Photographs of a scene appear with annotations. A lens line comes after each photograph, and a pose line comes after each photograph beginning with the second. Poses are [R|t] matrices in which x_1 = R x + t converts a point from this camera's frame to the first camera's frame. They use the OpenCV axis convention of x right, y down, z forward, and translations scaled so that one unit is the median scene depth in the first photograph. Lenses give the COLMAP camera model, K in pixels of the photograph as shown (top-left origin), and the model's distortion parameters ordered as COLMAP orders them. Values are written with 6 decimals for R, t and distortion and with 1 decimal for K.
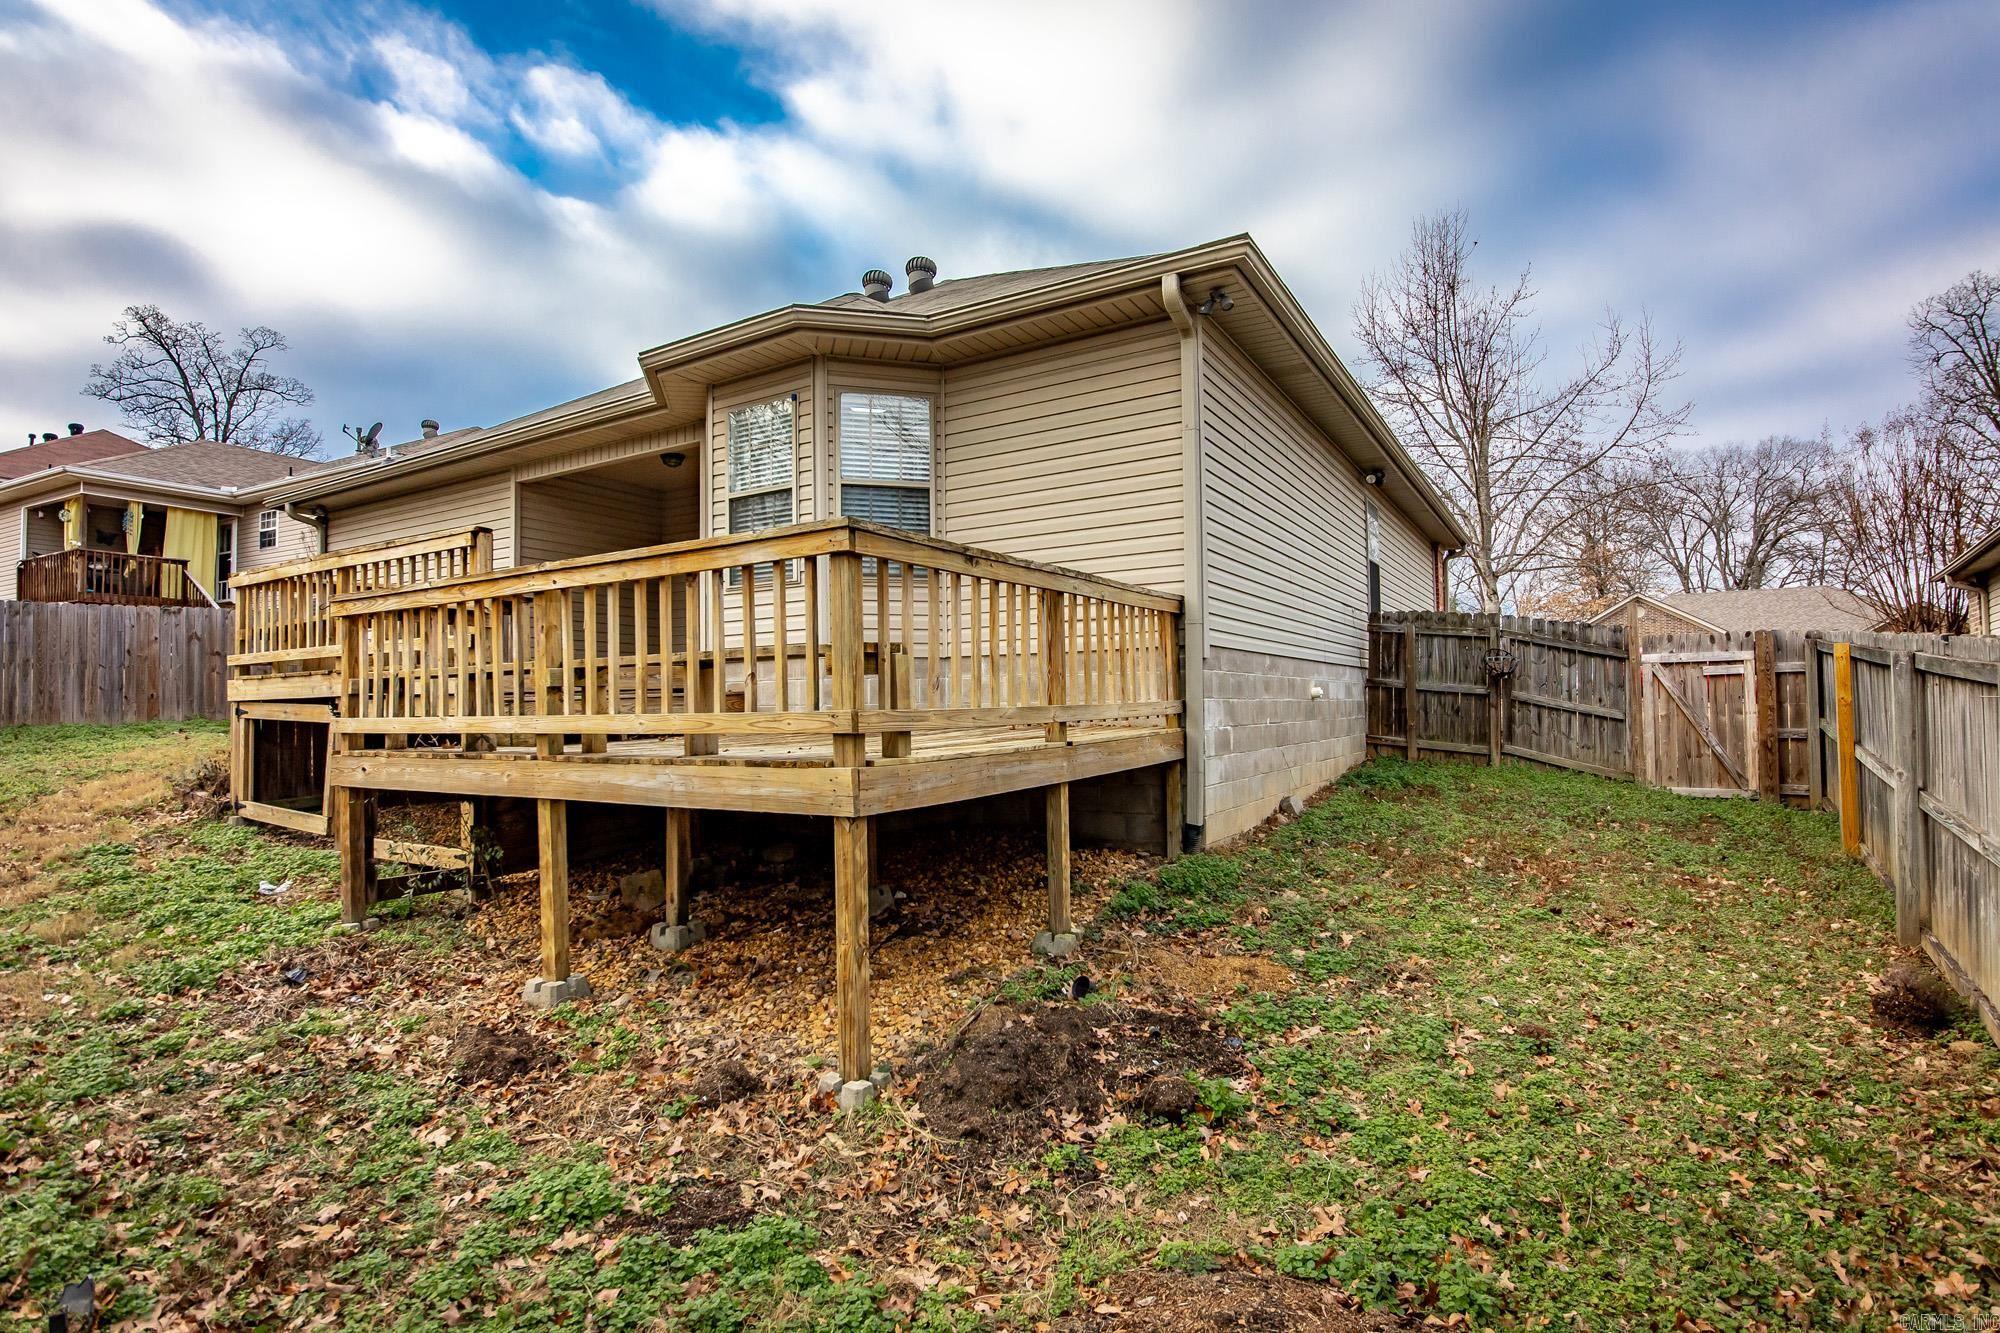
lens RADIAL K [[975.7, 0, 1000.0], [0, 975.7, 666.5], [0, 0, 1]] dist [-0.011787, 0.000007]
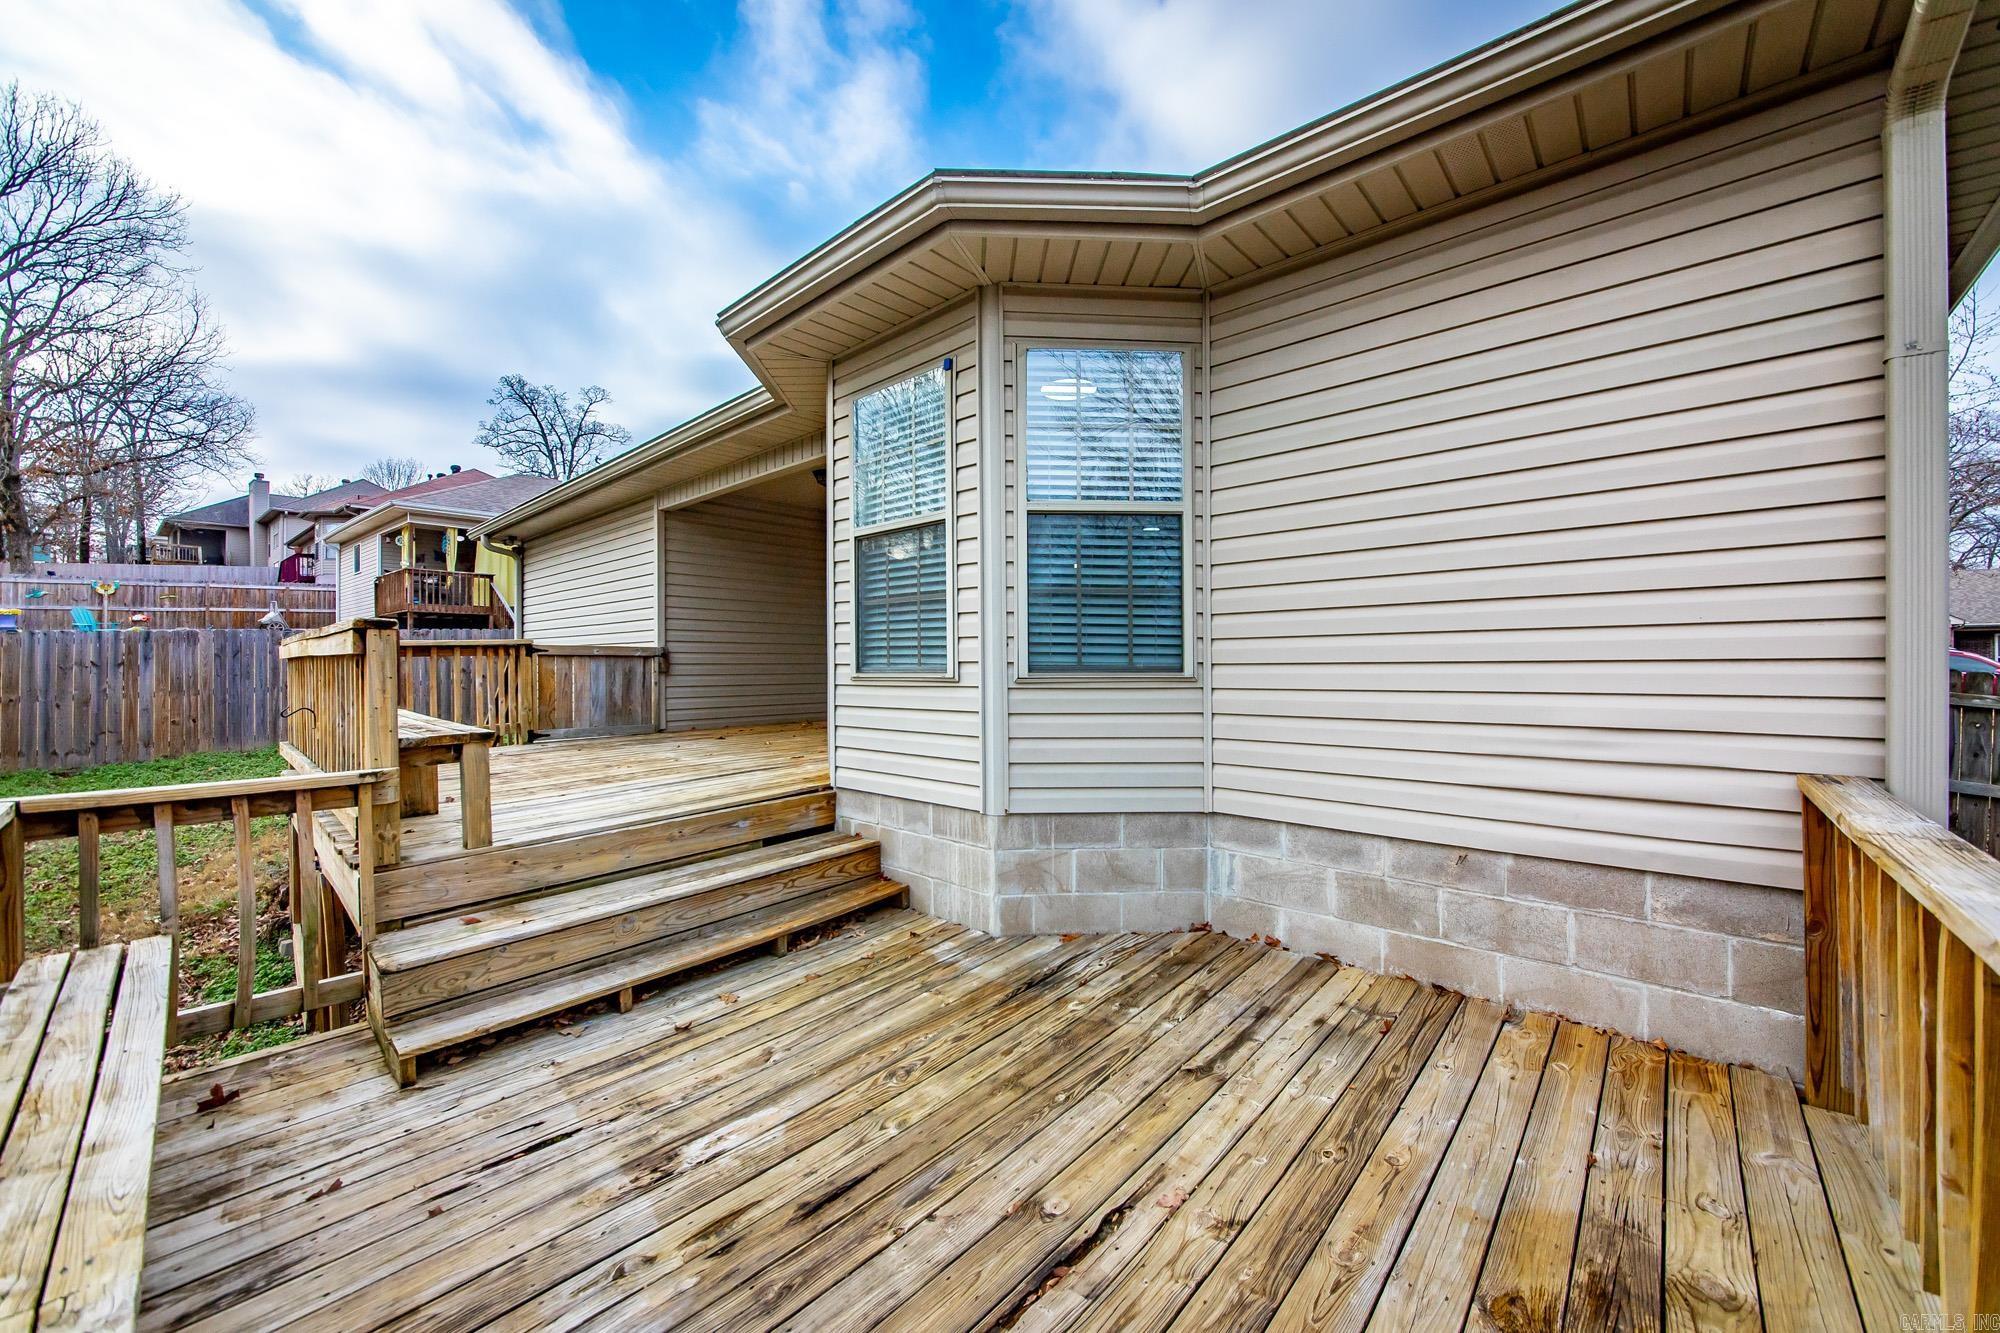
lens RADIAL K [[751.8, 0, 1000.0], [0, 751.8, 666.5], [0, 0, 1]] dist [0.000290, 0.000071]
pose [[0.980811, 0.010667, -0.194668, -0.058290], [-0.001433, 0.998870, 0.047513, -0.074464], [0.194955, -0.046323, 0.979718, 0.356623]]
